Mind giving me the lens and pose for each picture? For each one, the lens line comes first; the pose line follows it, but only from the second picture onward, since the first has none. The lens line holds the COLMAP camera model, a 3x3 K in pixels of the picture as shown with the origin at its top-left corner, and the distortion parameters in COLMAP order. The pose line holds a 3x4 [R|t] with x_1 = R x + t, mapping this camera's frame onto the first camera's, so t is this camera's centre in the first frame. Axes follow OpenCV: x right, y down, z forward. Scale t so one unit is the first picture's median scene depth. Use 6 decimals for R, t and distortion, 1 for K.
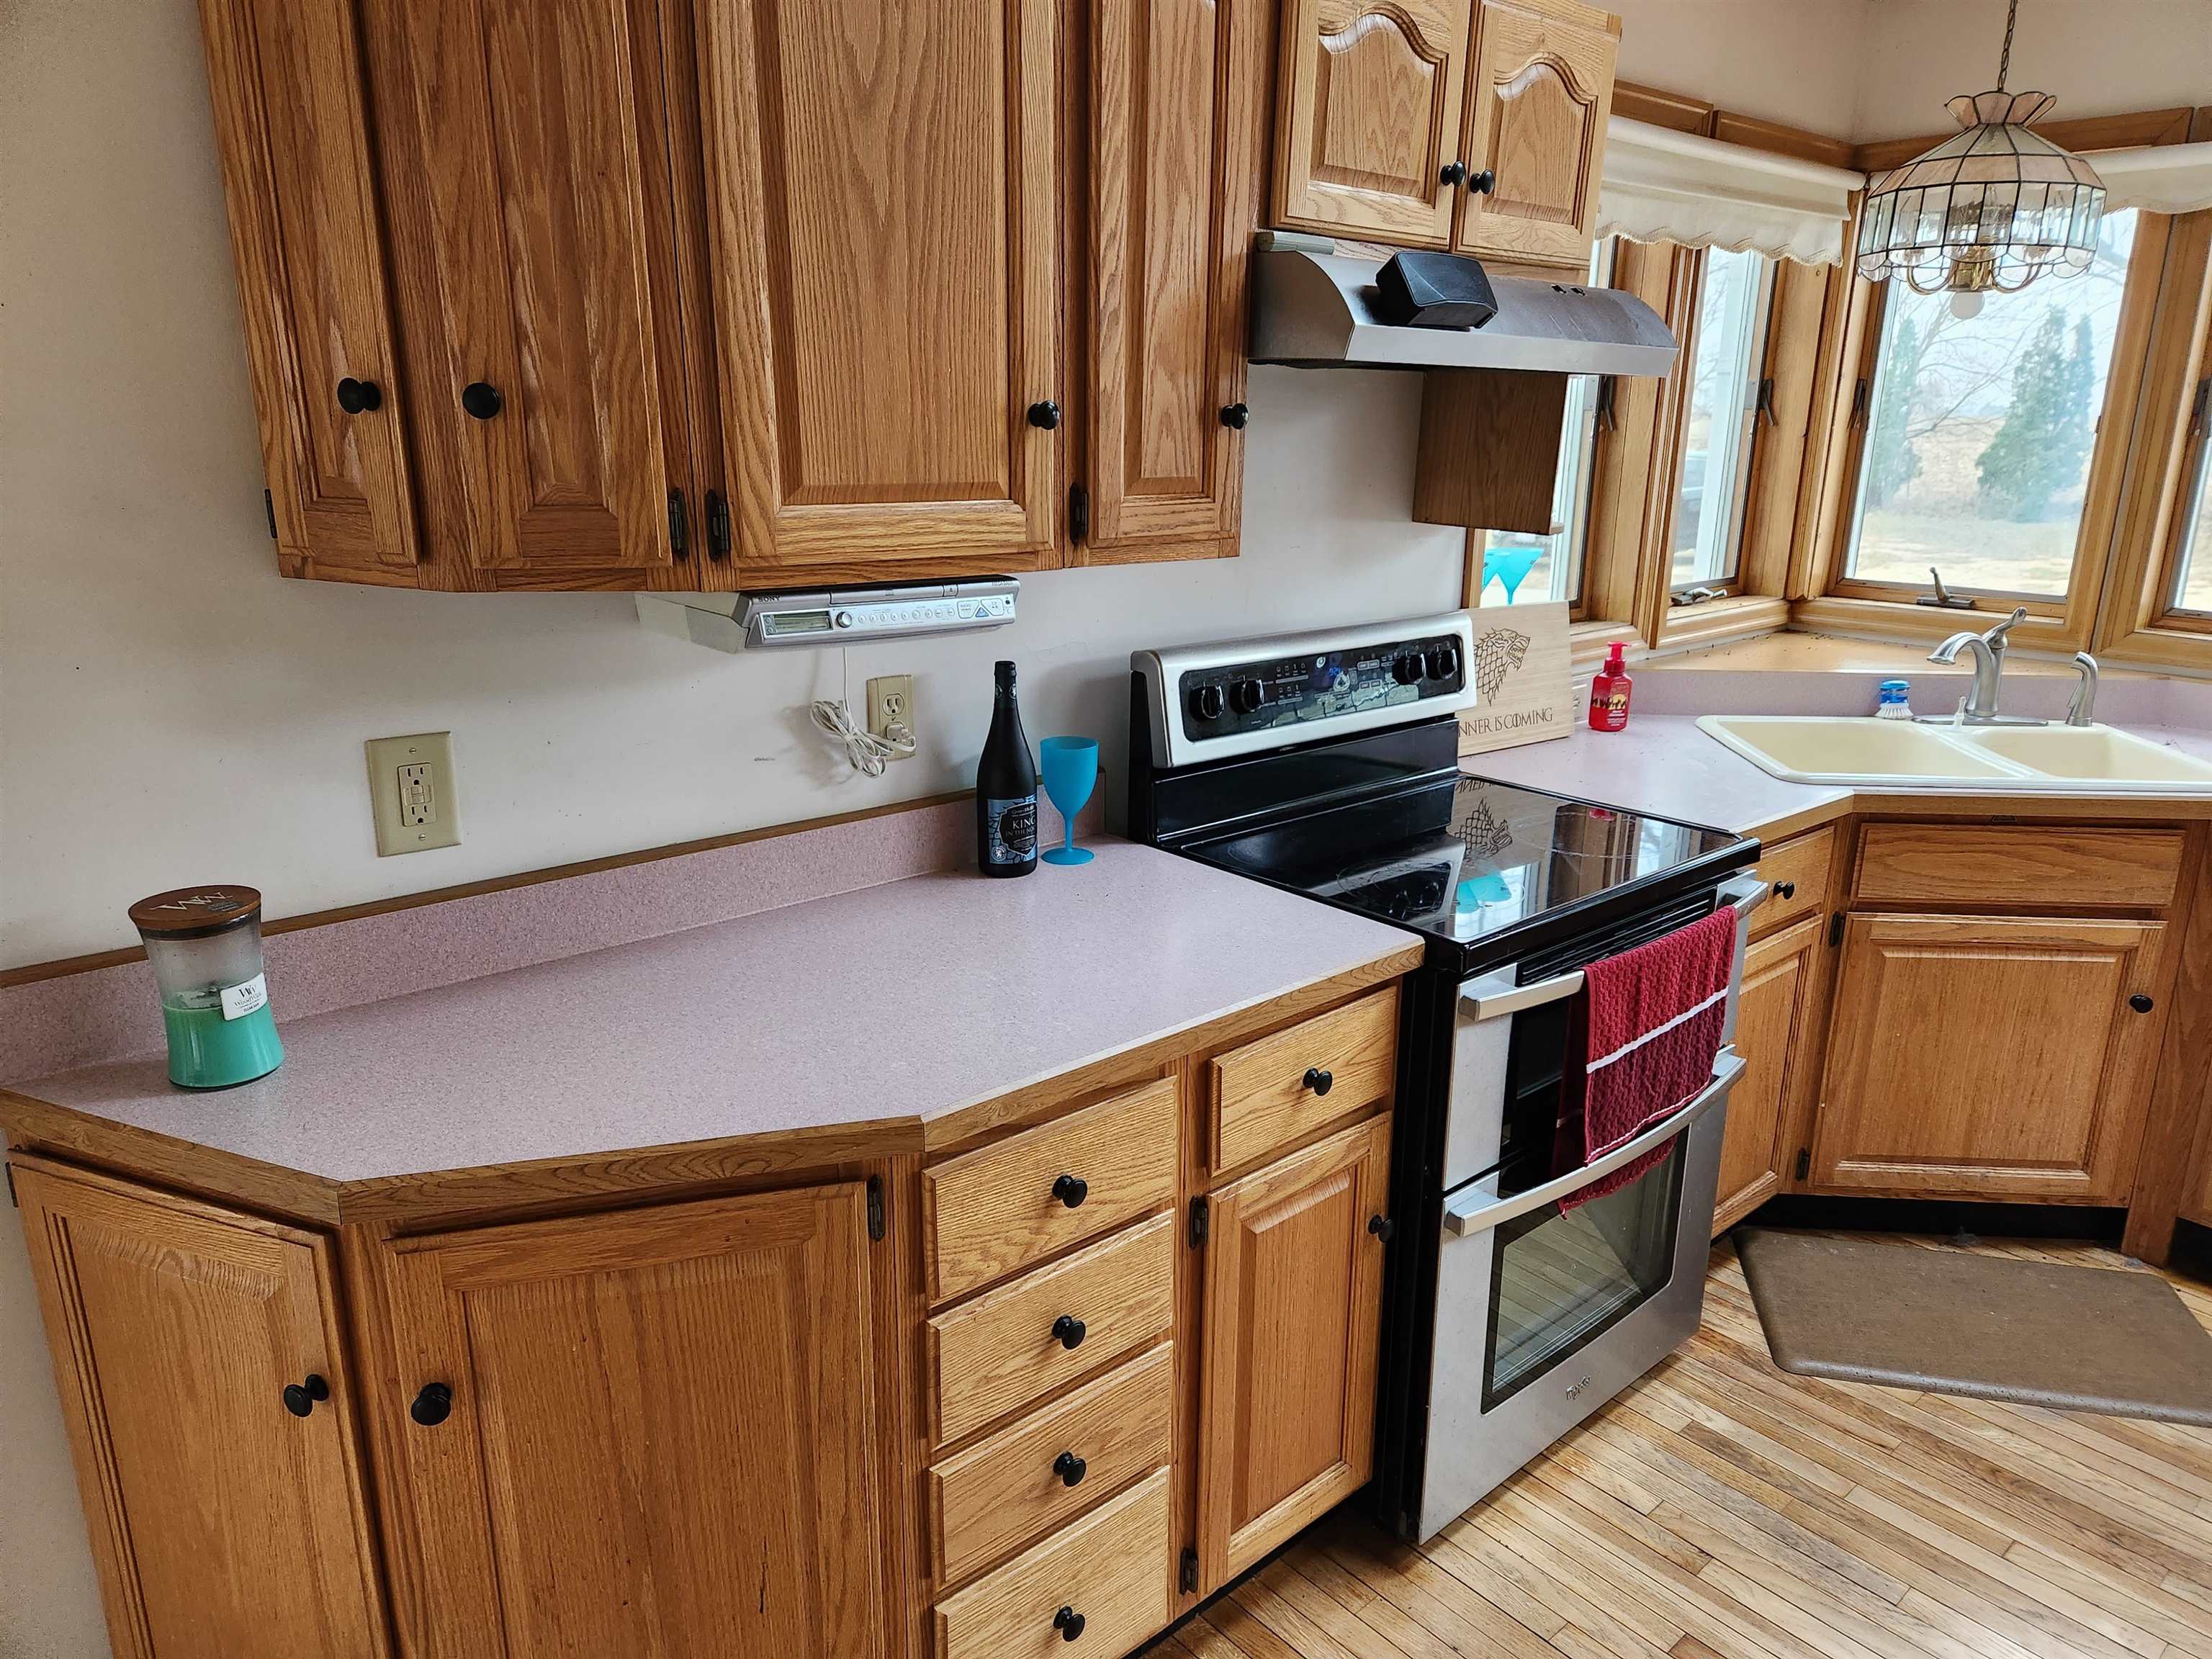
lens RADIAL K [[1477.8, 0, 1131.5], [0, 1477.8, 830.5], [0, 0, 1]] dist [0.076998, -0.068923]
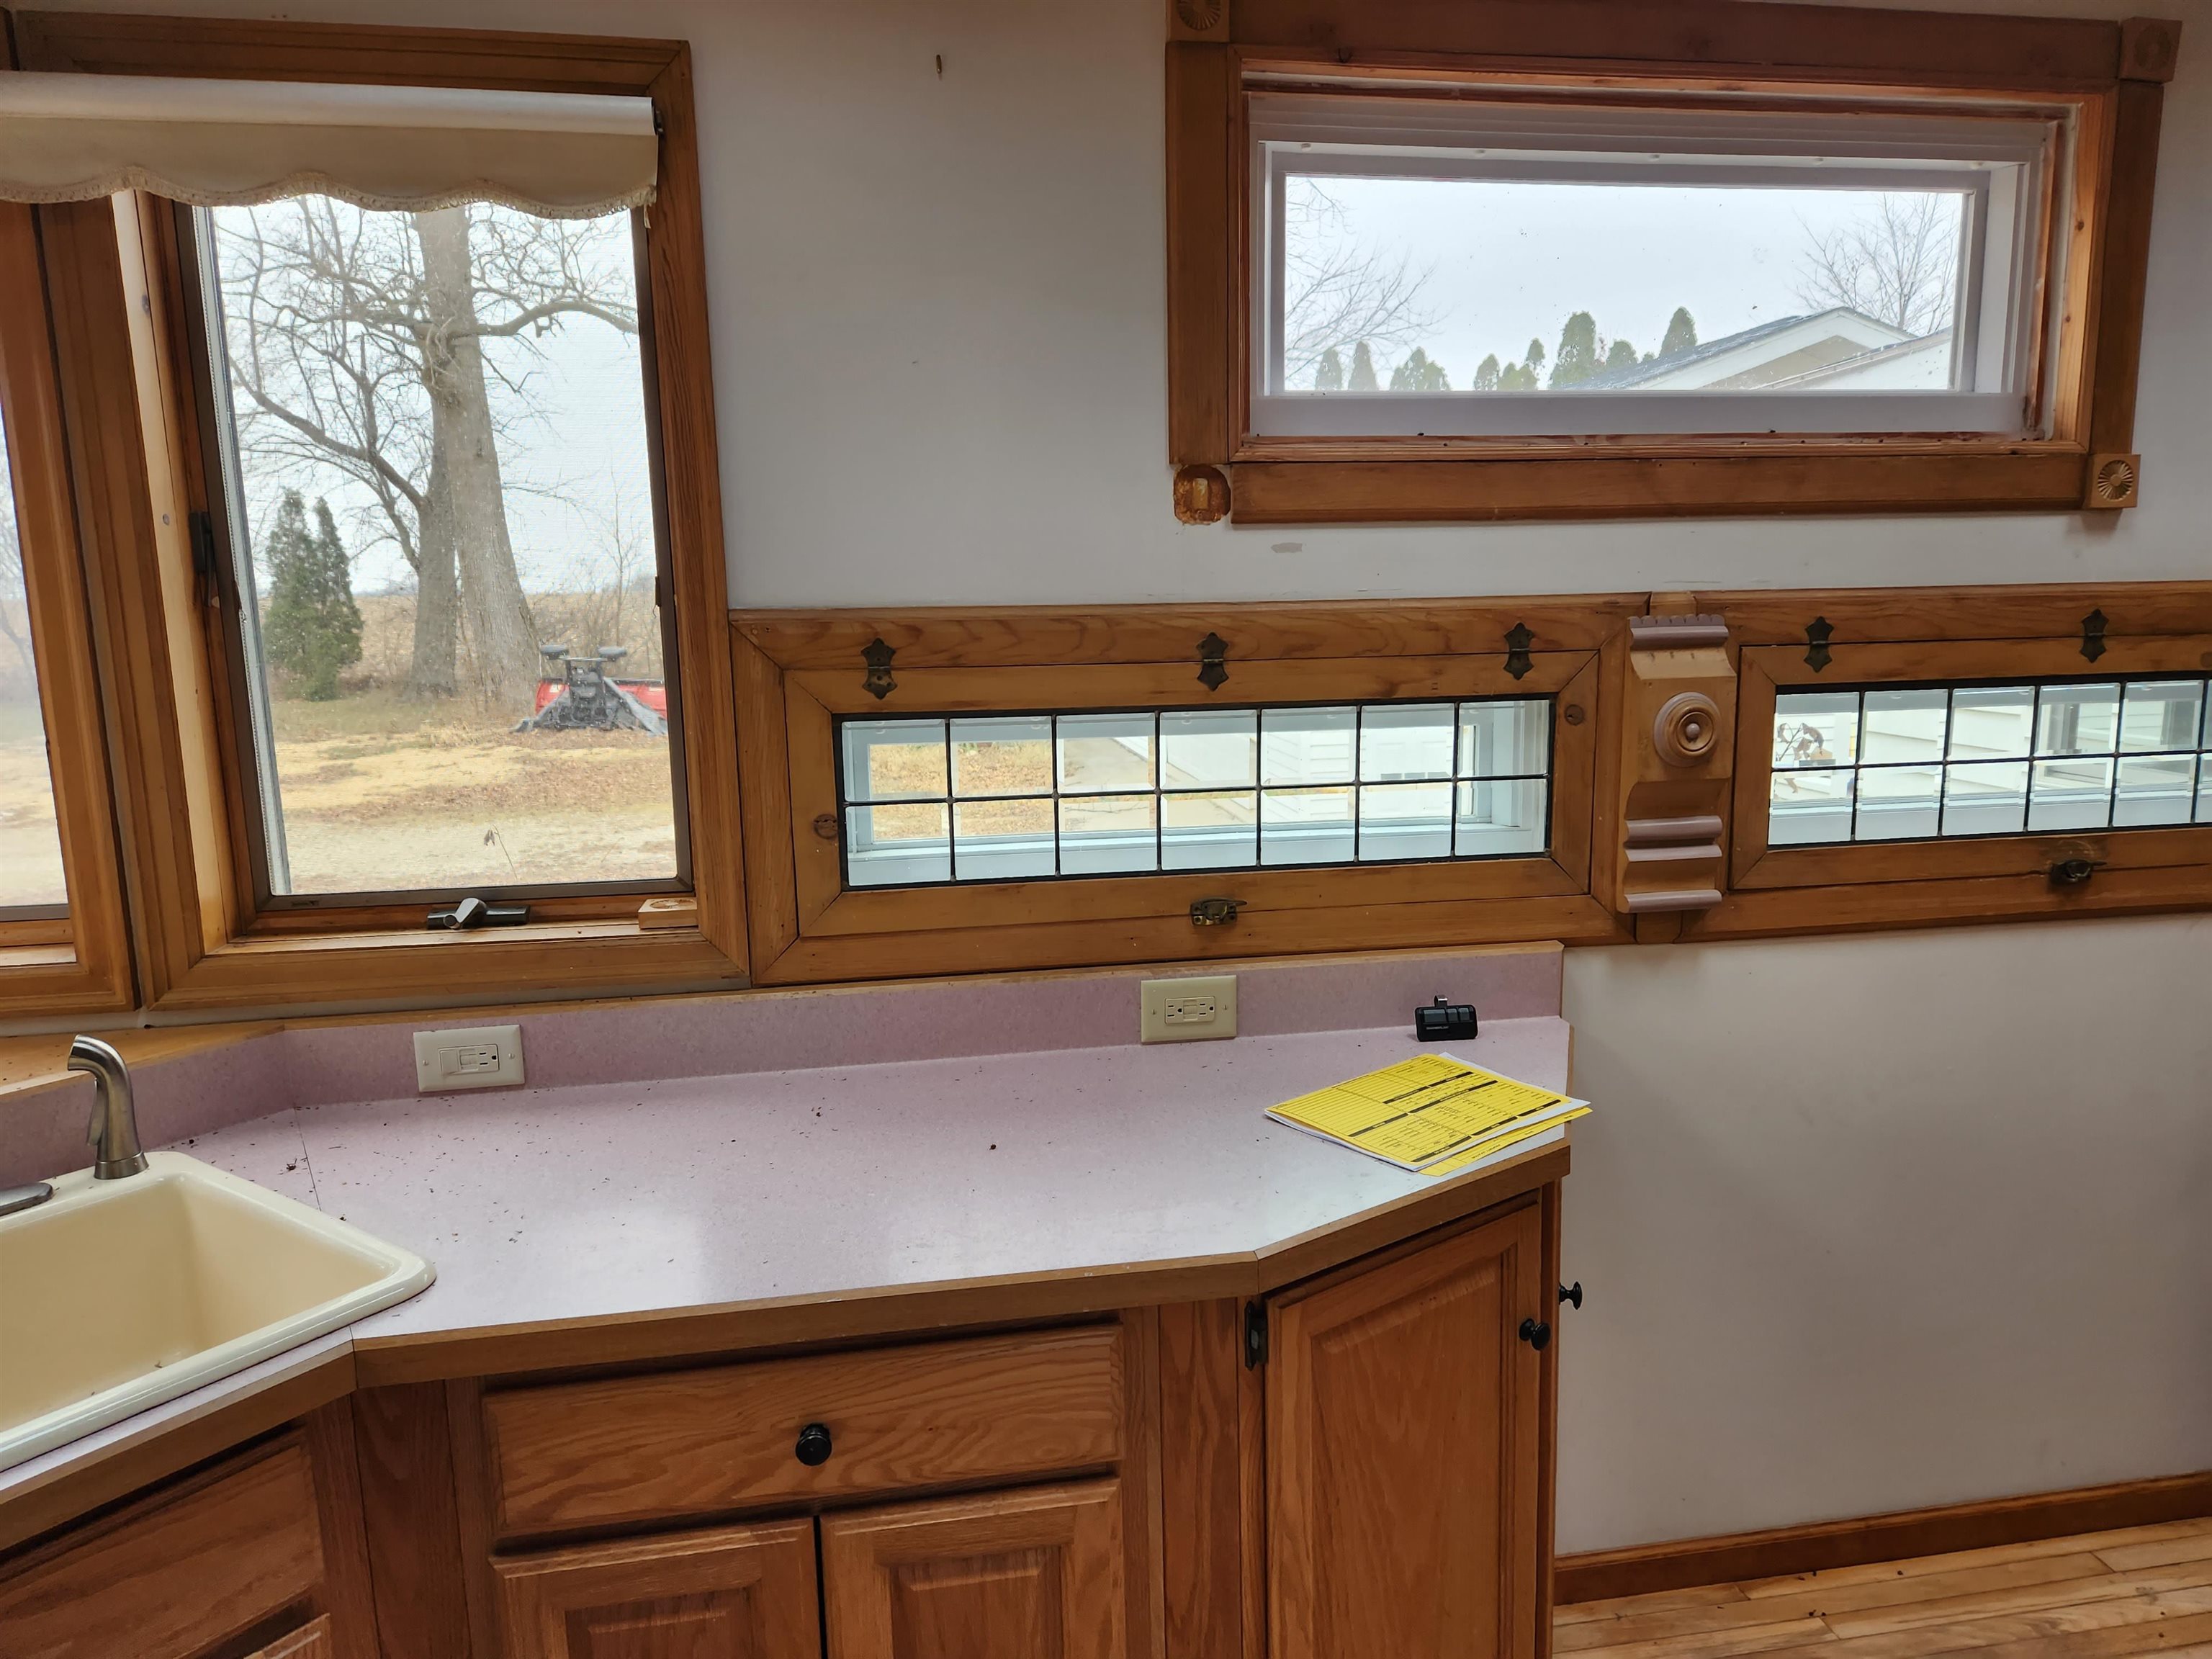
lens RADIAL K [[1477.8, 0, 1125.7], [0, 1477.8, 828.7], [0, 0, 1]] dist [0.076998, -0.068923]
pose [[0.533330, -0.161614, 0.830325, 0.575466], [0.256624, 0.966232, 0.023233, -0.150117], [-0.806041, 0.200690, 0.556795, 0.601948]]
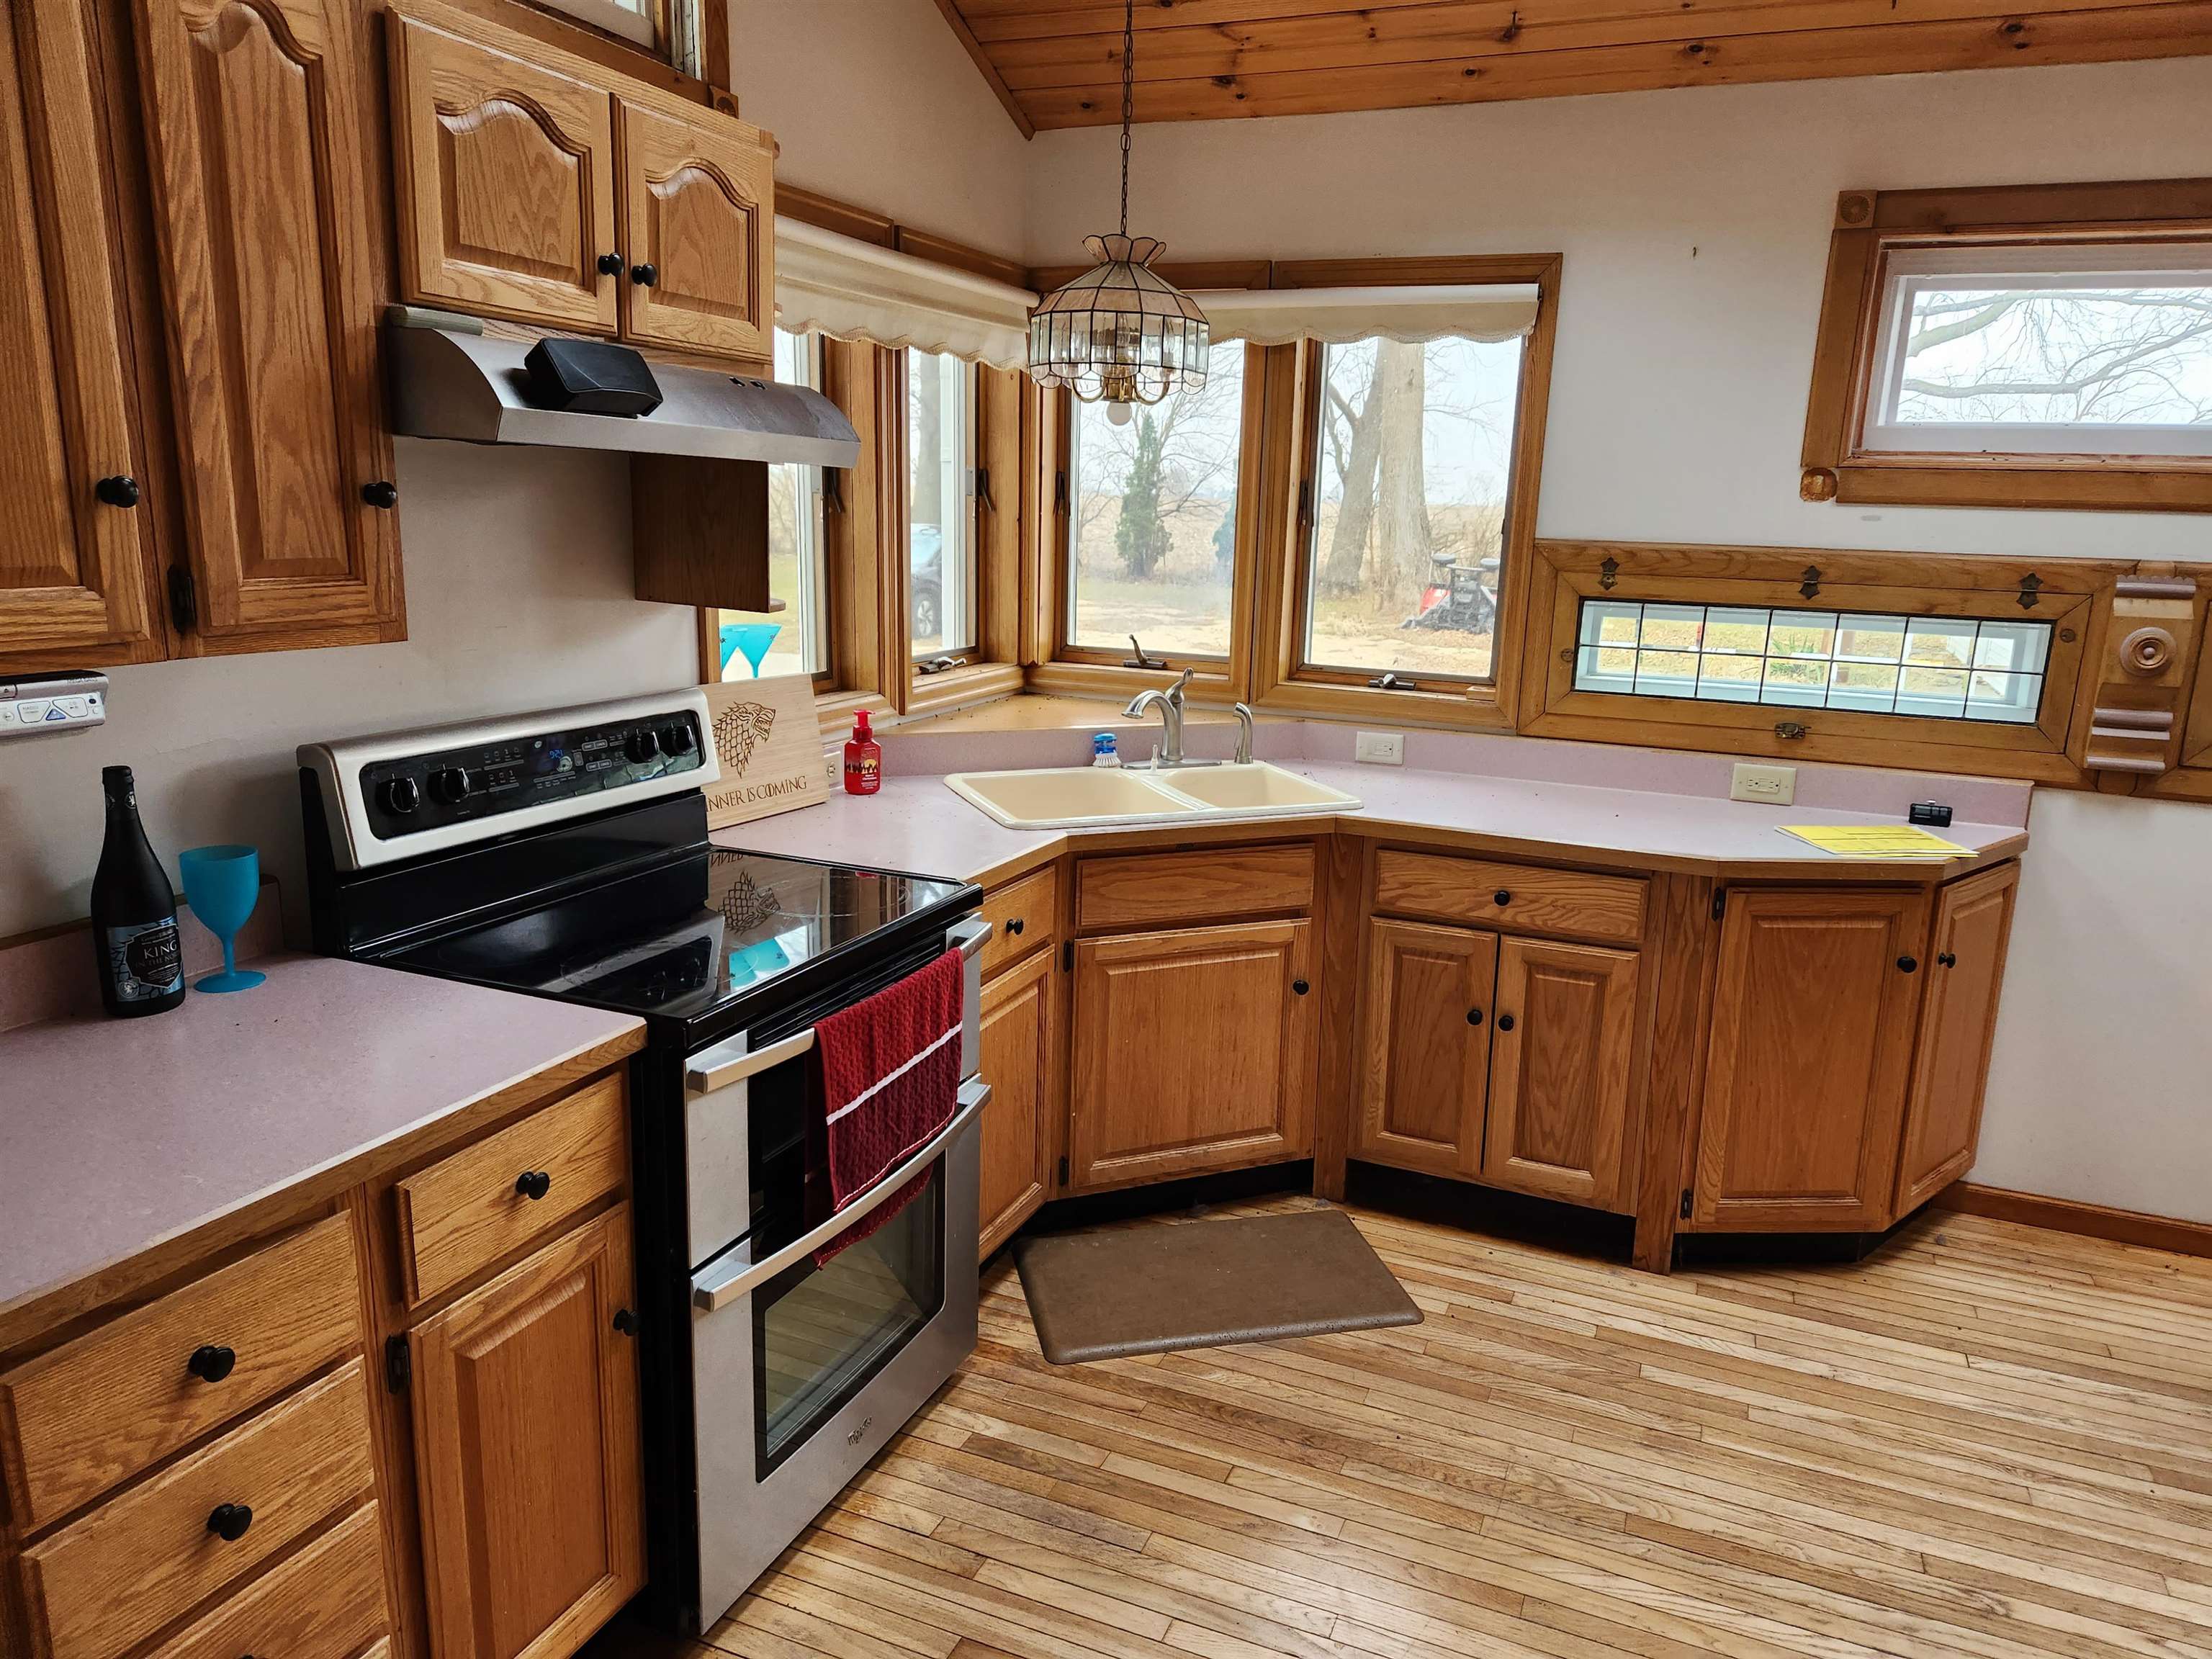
lens RADIAL K [[1477.8, 0, 1143.8], [0, 1477.8, 828.3], [0, 0, 1]] dist [0.076998, -0.068923]
pose [[0.901729, -0.081193, 0.424609, 0.071717], [0.100630, 0.994646, -0.023510, 0.002520], [-0.420426, 0.063928, 0.905072, -0.044978]]
